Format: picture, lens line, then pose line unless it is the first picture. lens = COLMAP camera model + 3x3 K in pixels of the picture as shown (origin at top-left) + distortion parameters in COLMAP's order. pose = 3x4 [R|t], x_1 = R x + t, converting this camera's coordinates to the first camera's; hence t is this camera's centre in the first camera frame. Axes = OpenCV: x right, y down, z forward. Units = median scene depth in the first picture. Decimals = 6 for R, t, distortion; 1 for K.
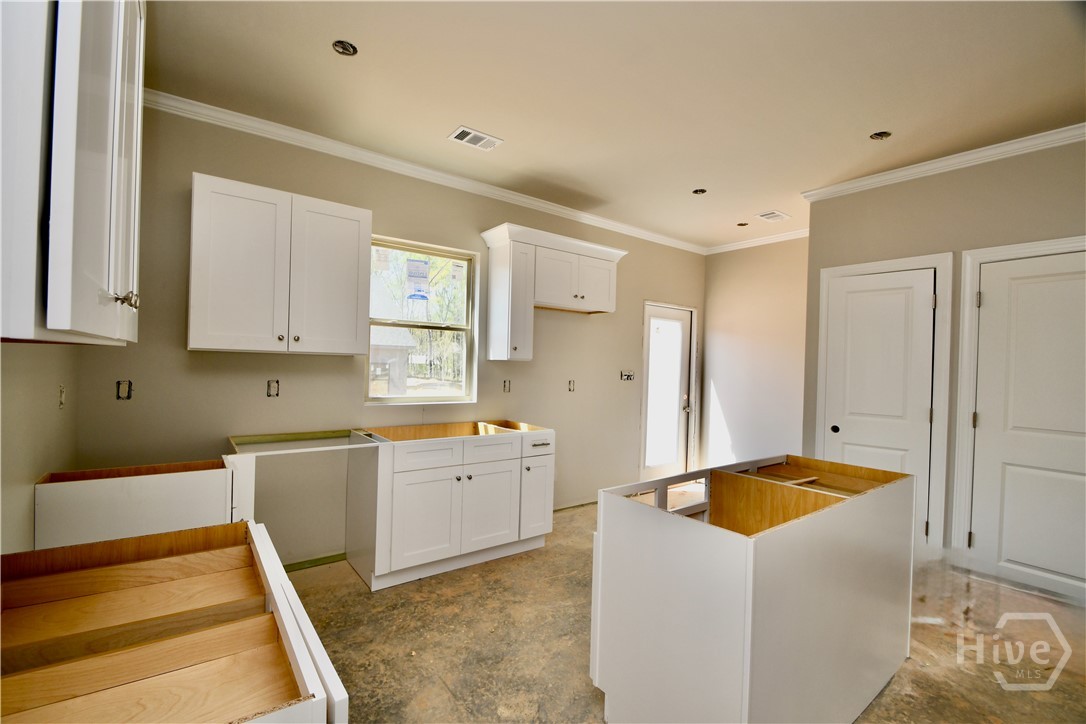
lens RADIAL K [[458.7, 0, 485.0], [0, 458.7, 364.2], [0, 0, 1]] dist [-0.001034, -0.000656]
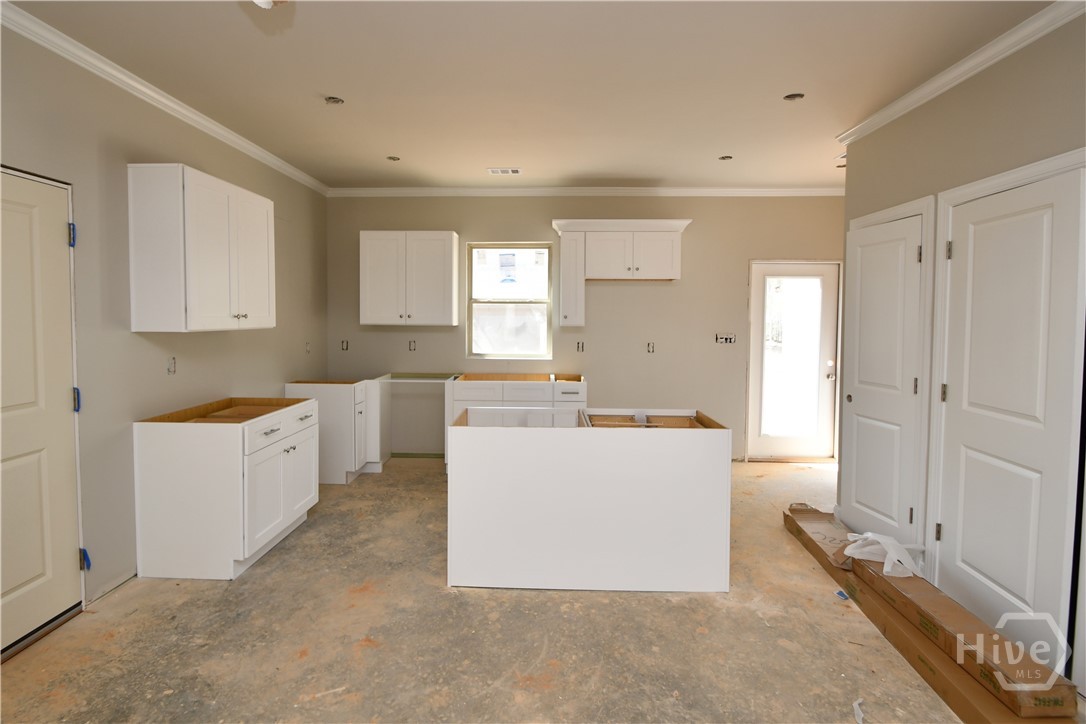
lens RADIAL K [[494.9, 0, 509.4], [0, 494.9, 333.7], [0, 0, 1]] dist [-0.001932, -0.000251]
pose [[0.785263, -0.000894, -0.619162, 0.773149], [0.014537, 0.999750, 0.016993, -0.013516], [0.618992, -0.022345, 0.785079, -0.162854]]
